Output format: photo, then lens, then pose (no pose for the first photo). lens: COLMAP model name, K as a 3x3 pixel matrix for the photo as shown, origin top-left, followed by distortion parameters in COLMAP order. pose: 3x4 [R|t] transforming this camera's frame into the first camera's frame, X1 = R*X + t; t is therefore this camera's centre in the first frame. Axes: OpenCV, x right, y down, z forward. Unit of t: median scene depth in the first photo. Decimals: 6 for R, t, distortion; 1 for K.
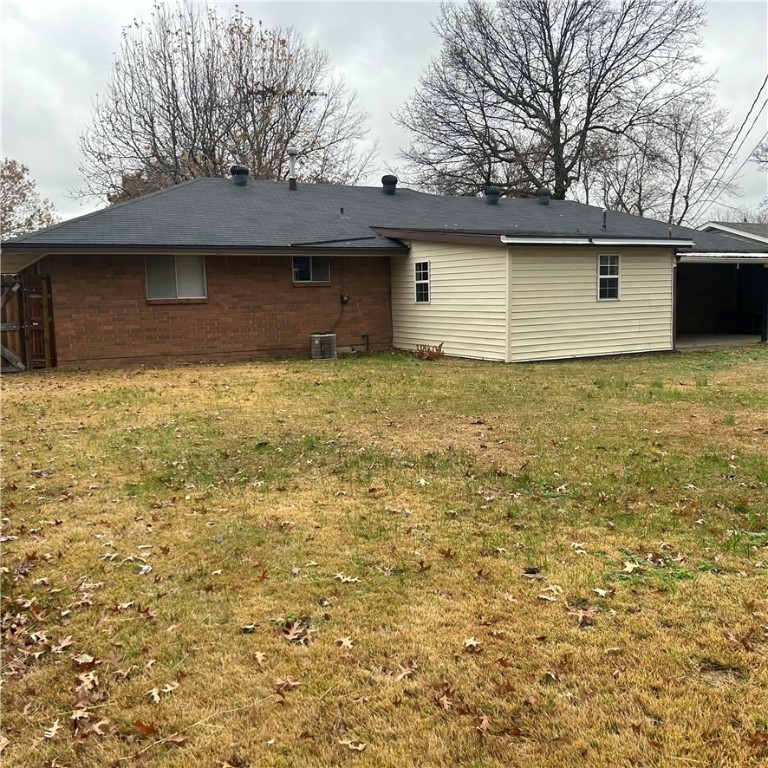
lens RADIAL K [[767.2, 0, 384.0], [0, 767.2, 384.0], [0, 0, 1]] dist [0.047641, -0.035479]
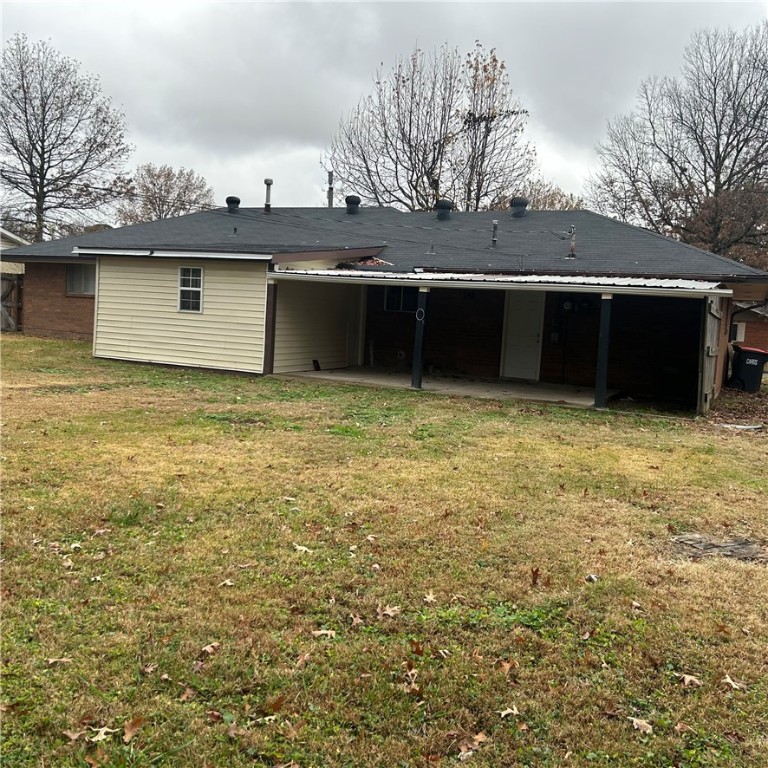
lens RADIAL K [[767.2, 0, 384.0], [0, 767.2, 384.0], [0, 0, 1]] dist [0.047641, -0.035479]
pose [[0.627082, 0.133748, -0.767385, 1.227199], [-0.156580, 0.986684, 0.044018, -0.099702], [0.763054, 0.092554, 0.639674, 0.555825]]
